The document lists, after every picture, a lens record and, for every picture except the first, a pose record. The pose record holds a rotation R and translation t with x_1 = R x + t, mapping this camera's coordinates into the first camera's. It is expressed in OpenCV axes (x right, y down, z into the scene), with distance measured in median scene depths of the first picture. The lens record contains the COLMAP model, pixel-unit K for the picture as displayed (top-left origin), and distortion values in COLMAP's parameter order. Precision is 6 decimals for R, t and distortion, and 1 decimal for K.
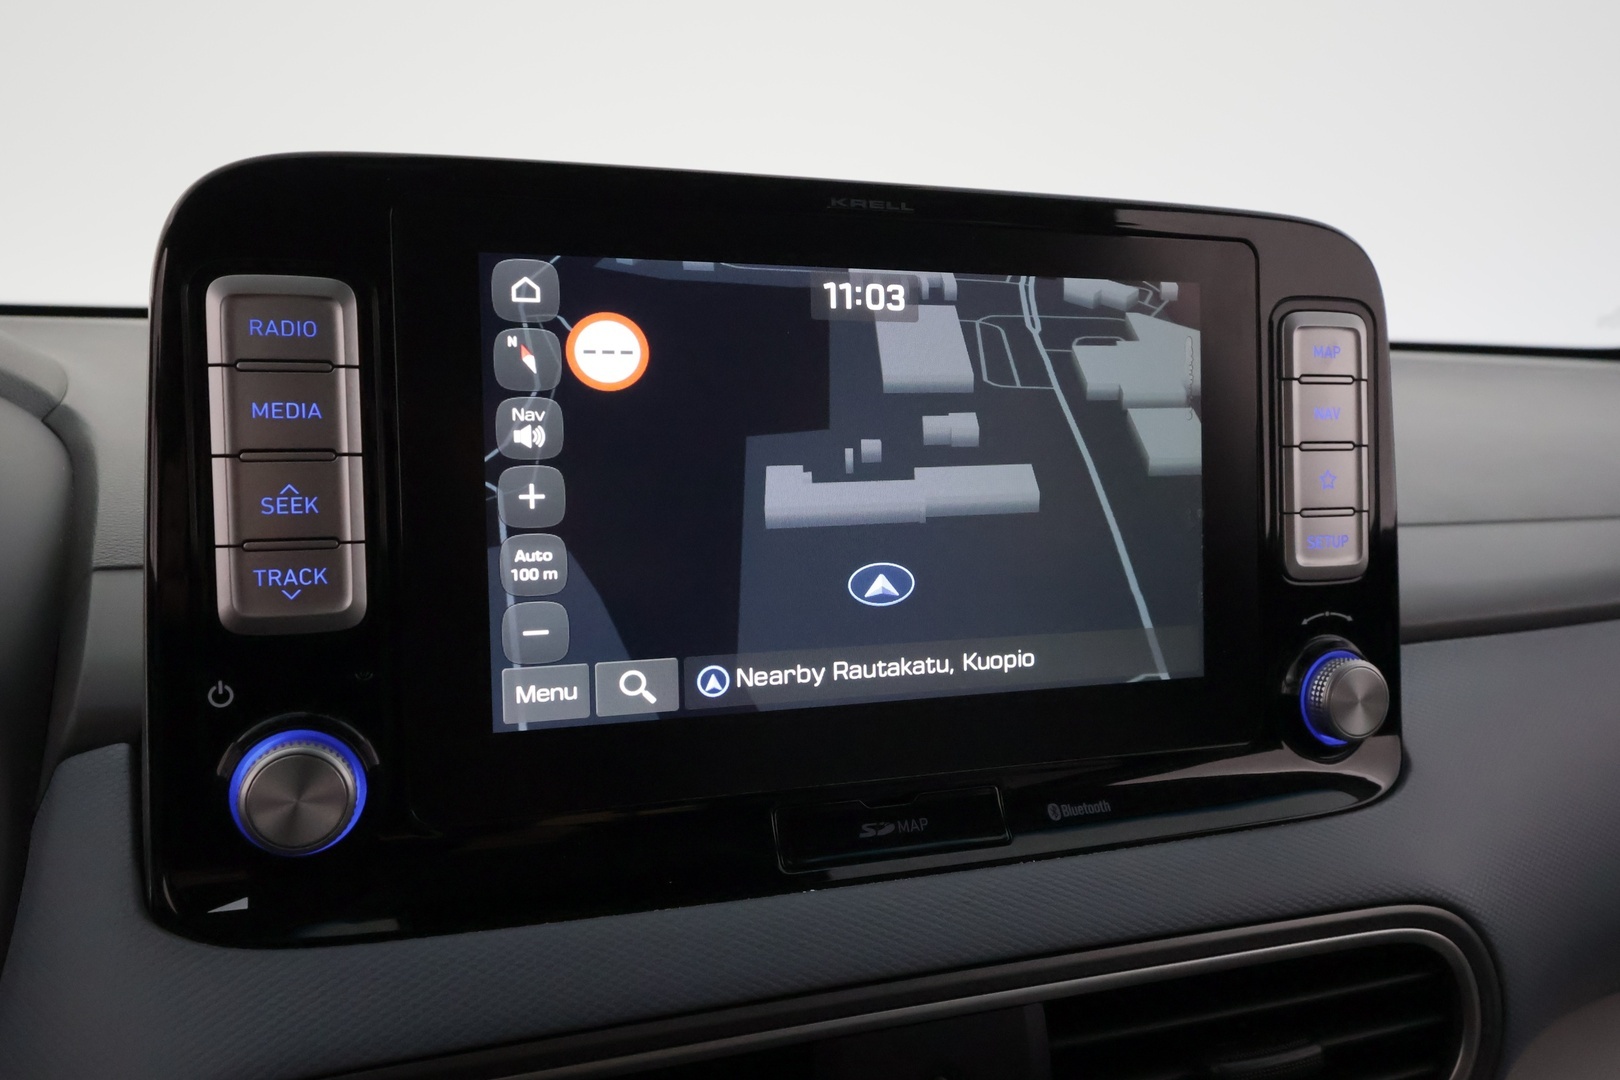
lens RADIAL K [[1455.4, 0, 810.0], [0, 1455.4, 540.0], [0, 0, 1]] dist [0.014937, 0.001786]
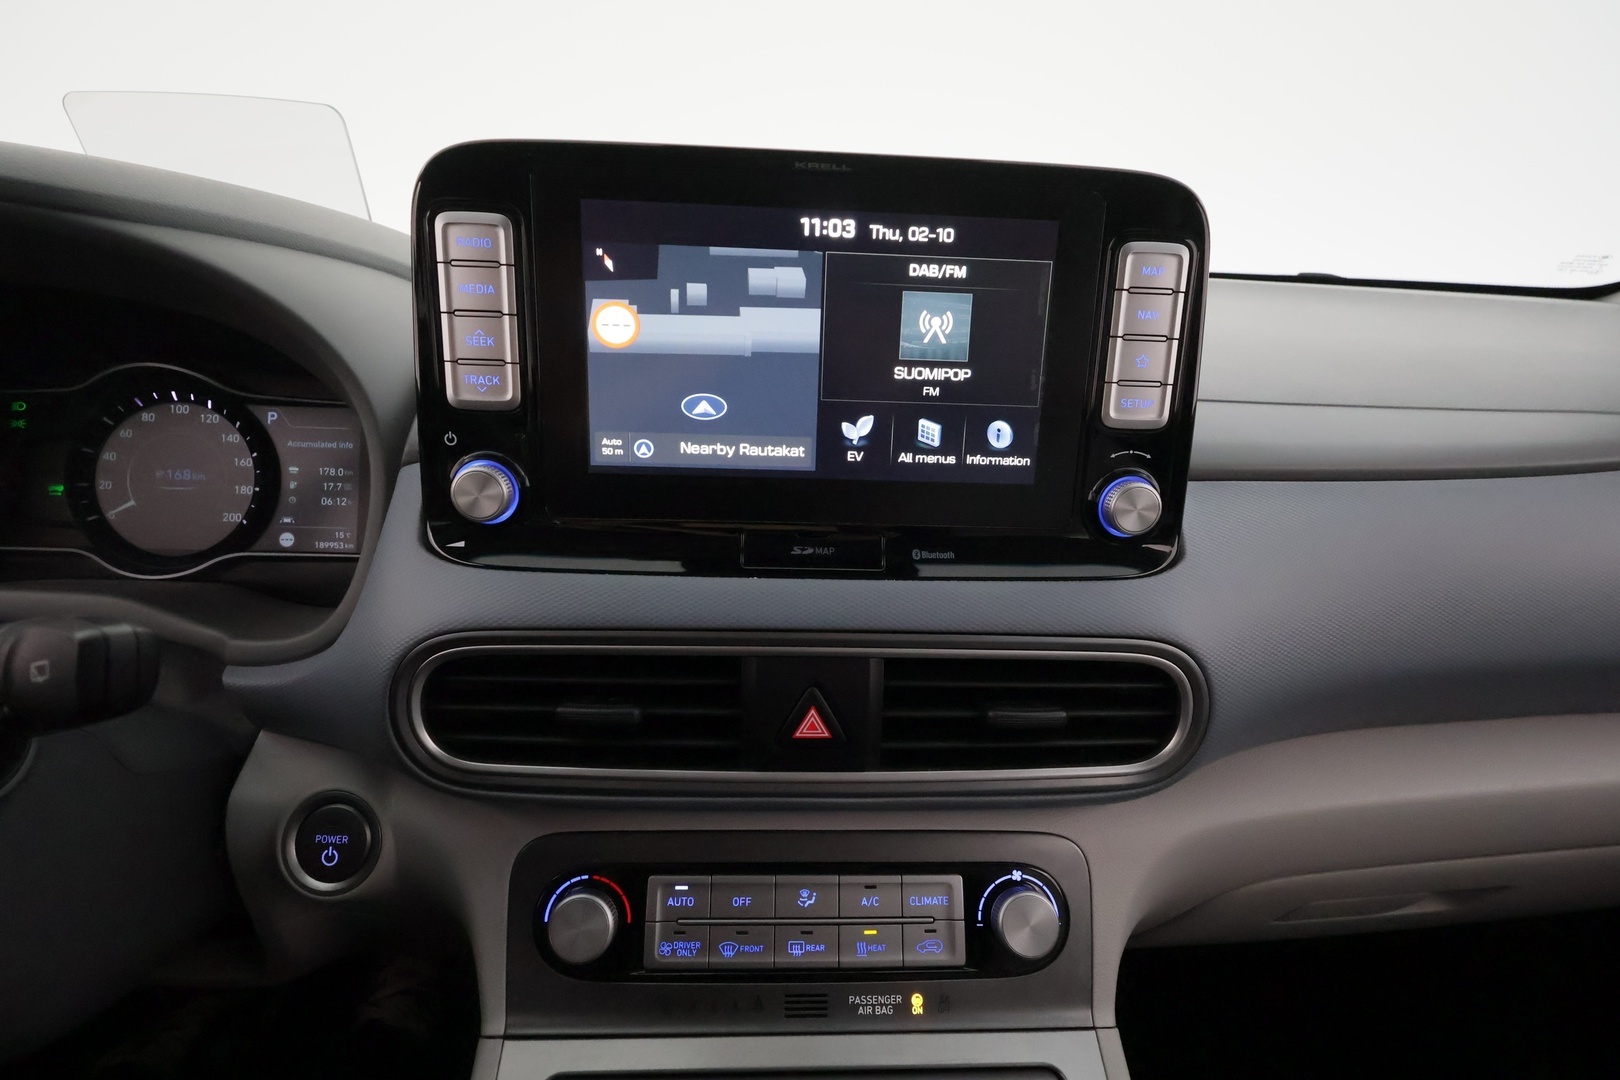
lens RADIAL K [[790.1, 0, 810.0], [0, 790.1, 540.0], [0, 0, 1]] dist [0.000943, -0.000966]
pose [[0.945213, 0.127697, -0.300443, 0.335071], [-0.064150, 0.975032, 0.212597, -0.015514], [0.320090, -0.181676, 0.929805, 0.121799]]
